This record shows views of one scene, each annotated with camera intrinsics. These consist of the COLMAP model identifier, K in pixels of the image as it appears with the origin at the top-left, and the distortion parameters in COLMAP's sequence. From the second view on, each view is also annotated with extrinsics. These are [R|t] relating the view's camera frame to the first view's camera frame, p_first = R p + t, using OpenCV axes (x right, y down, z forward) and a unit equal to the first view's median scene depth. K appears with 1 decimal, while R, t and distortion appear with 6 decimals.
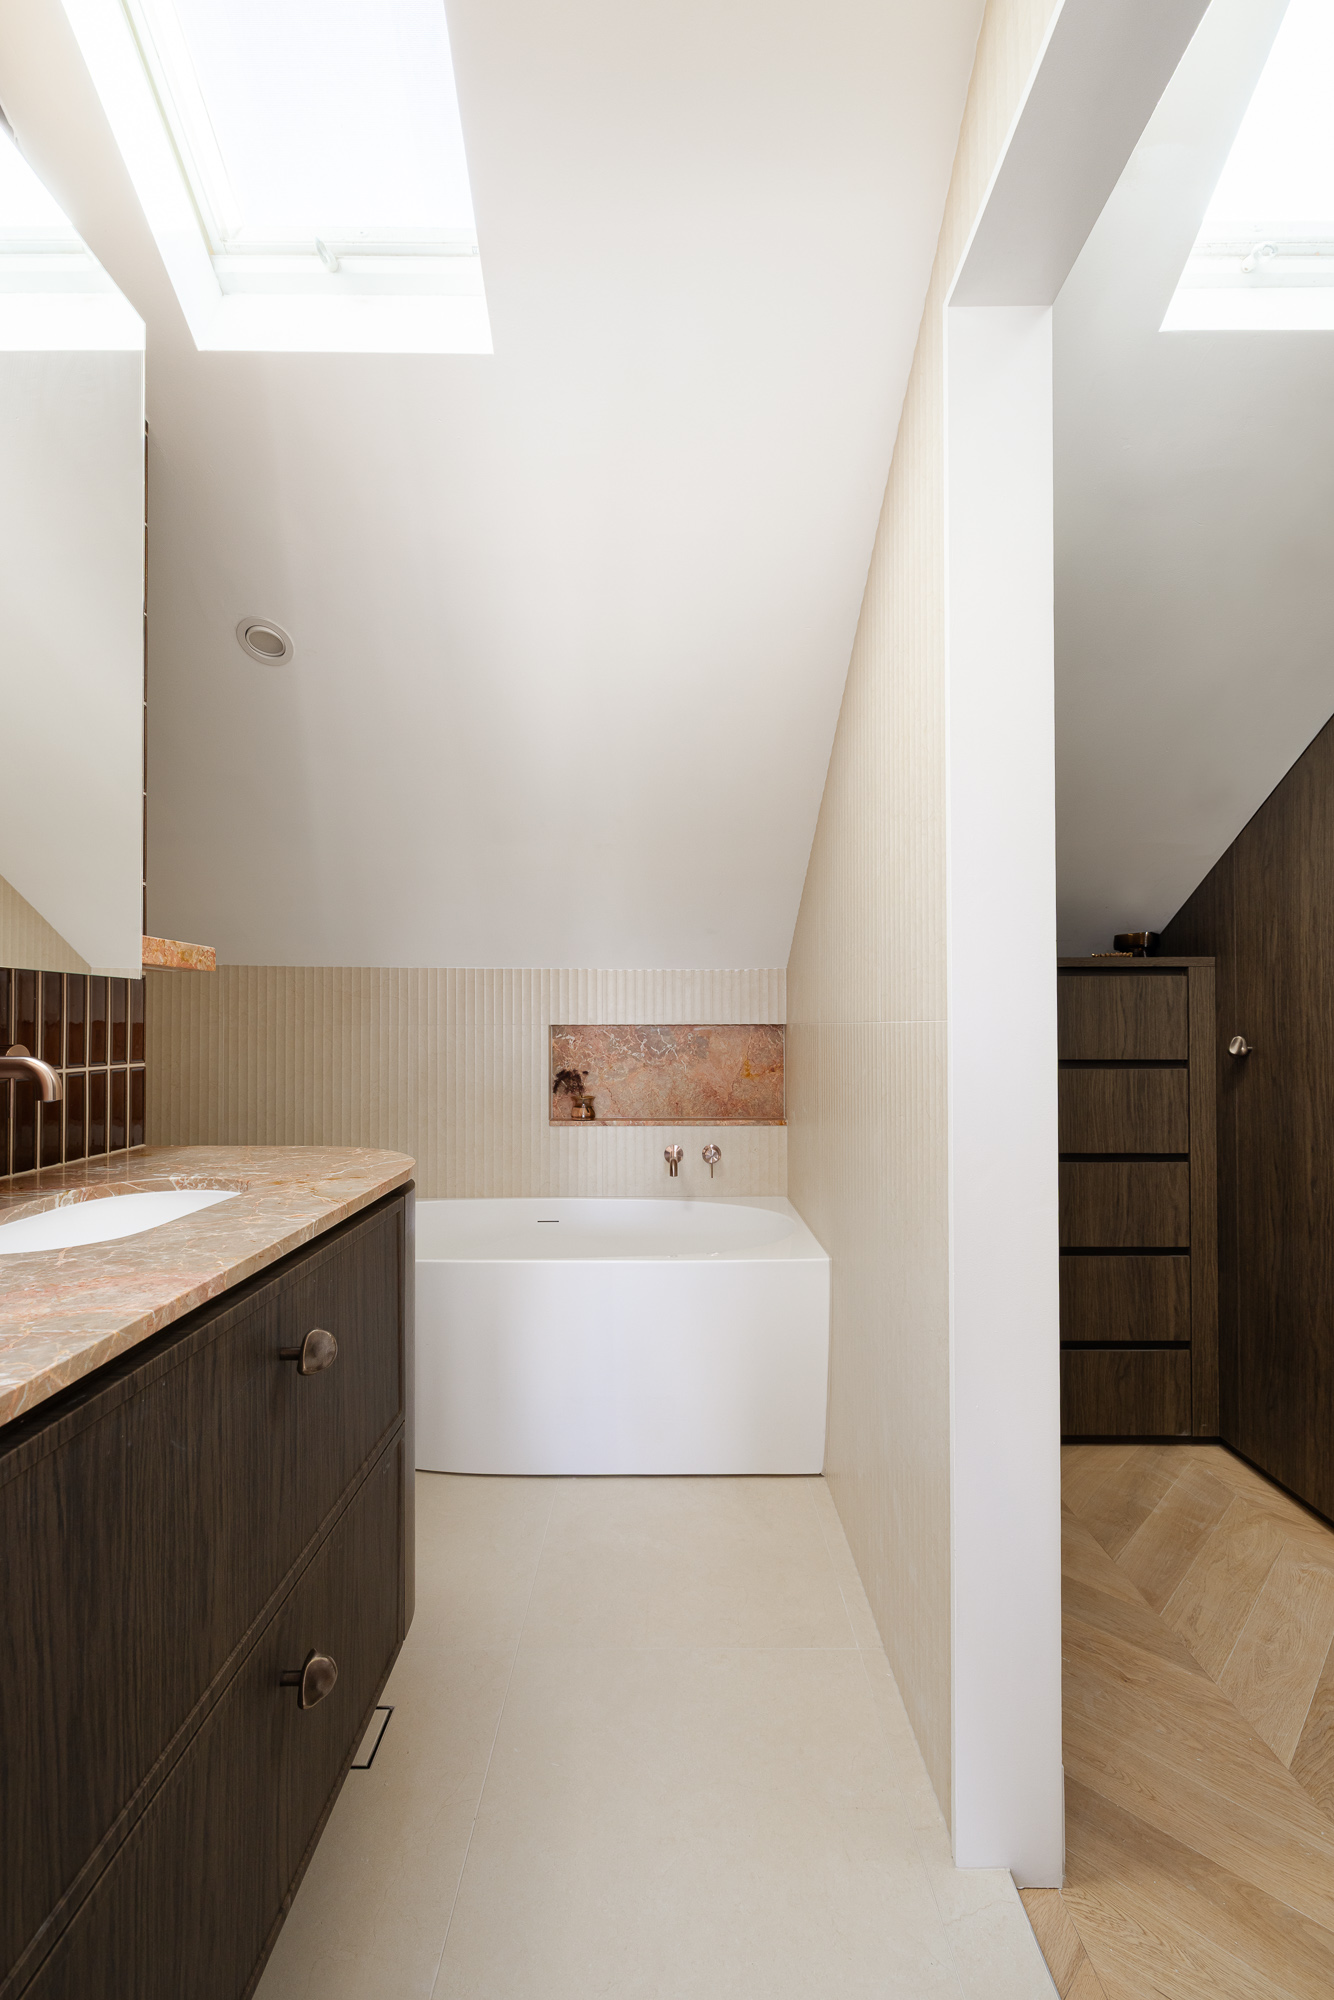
lens RADIAL K [[862.1, 0, 668.7], [0, 862.1, 1012.0], [0, 0, 1]] dist [0.003001, 0.000203]
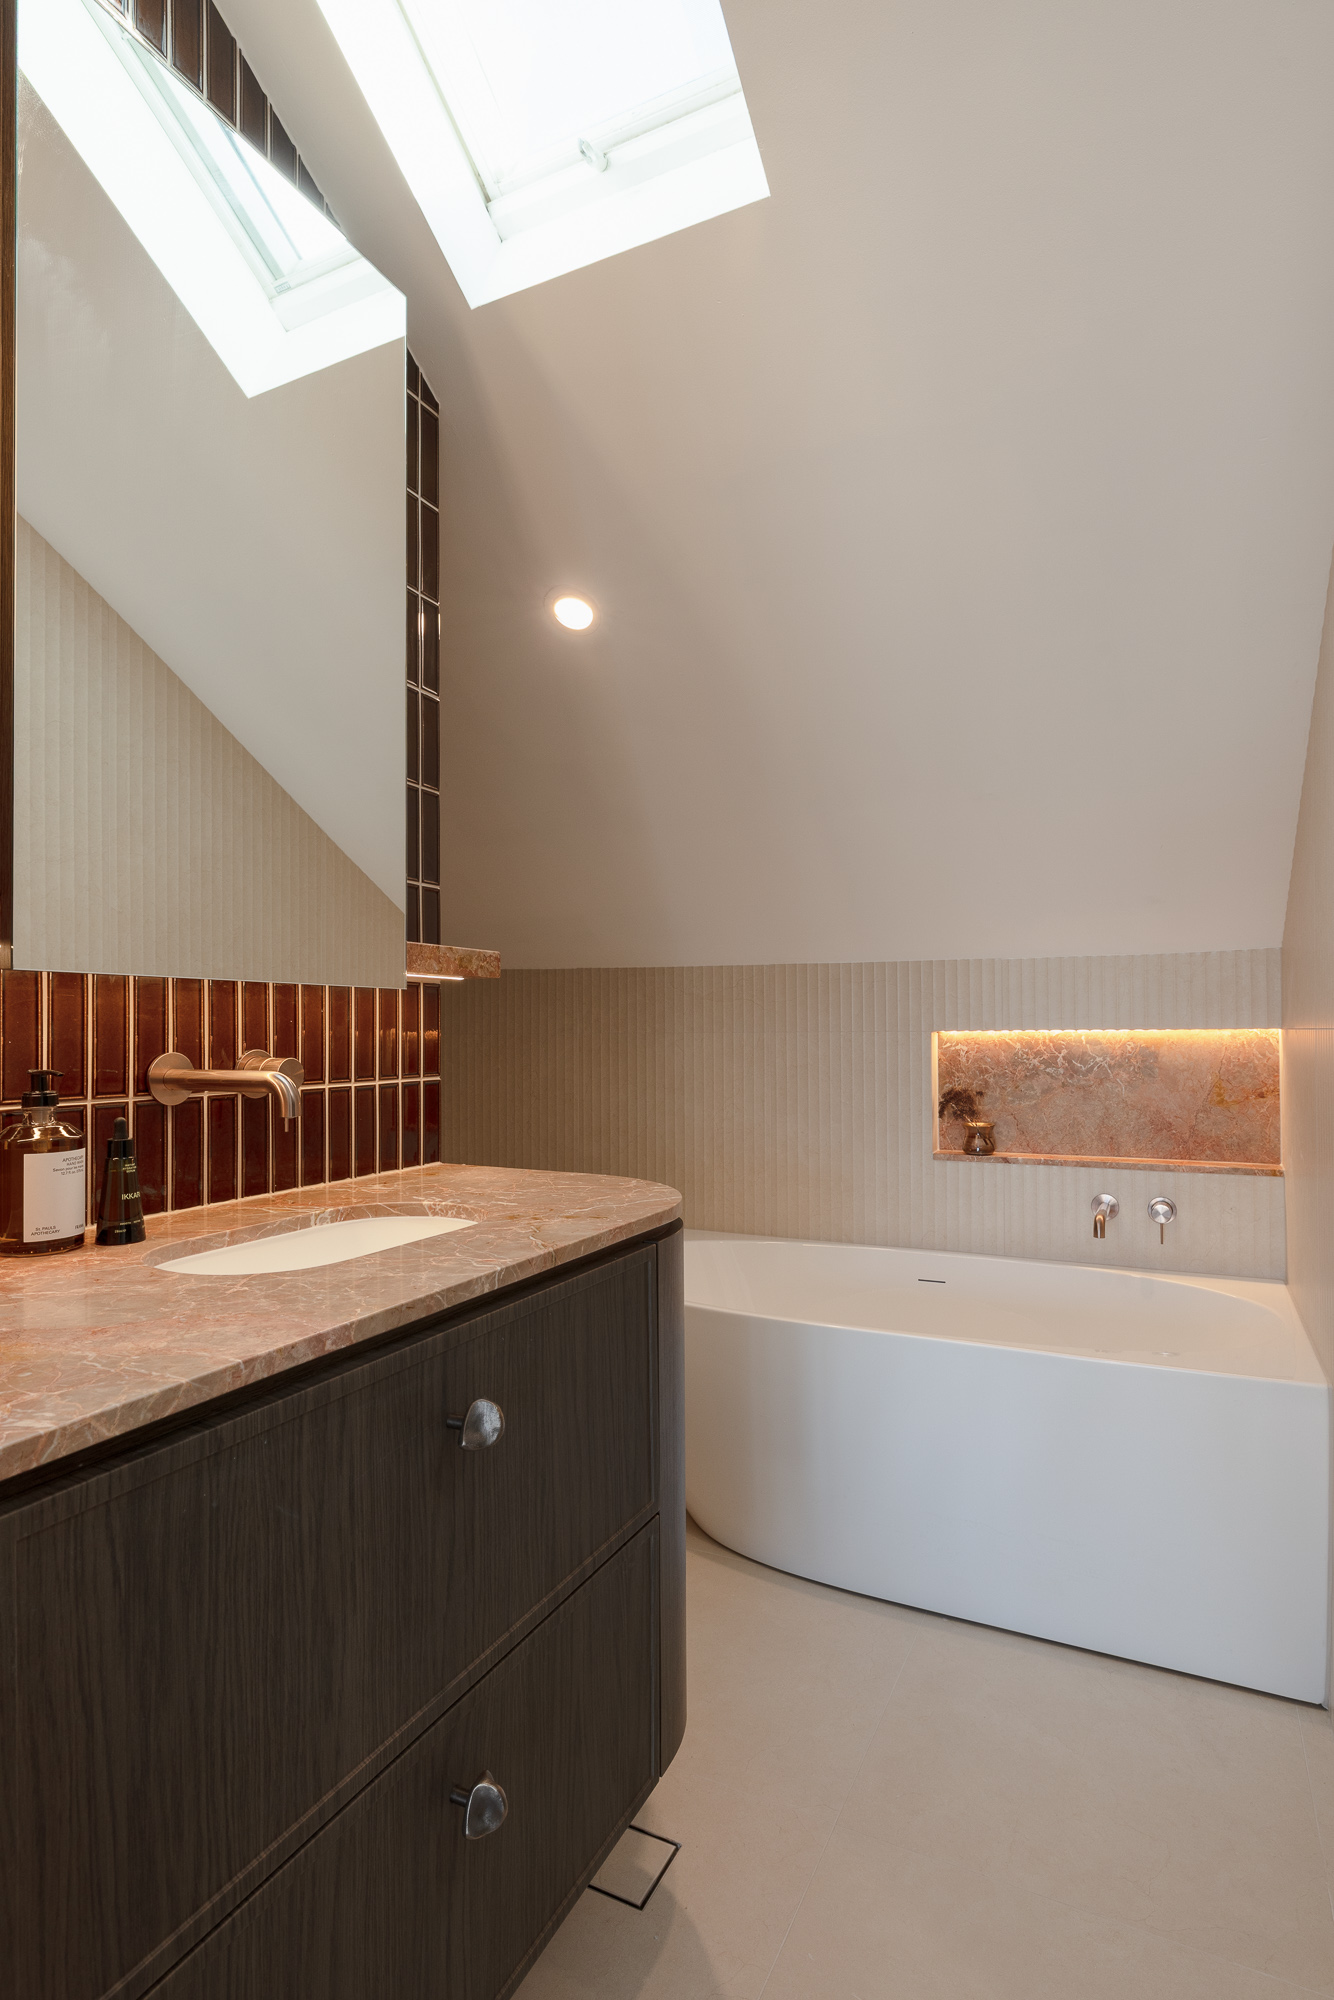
lens RADIAL K [[1026.9, 0, 667.4], [0, 1026.9, 1015.2], [0, 0, 1]] dist [-0.002817, 0.000201]
pose [[0.896033, -0.010315, -0.443868, 0.221631], [0.011307, 0.999936, -0.000412, -0.008618], [0.443844, -0.004650, 0.896092, 0.184807]]
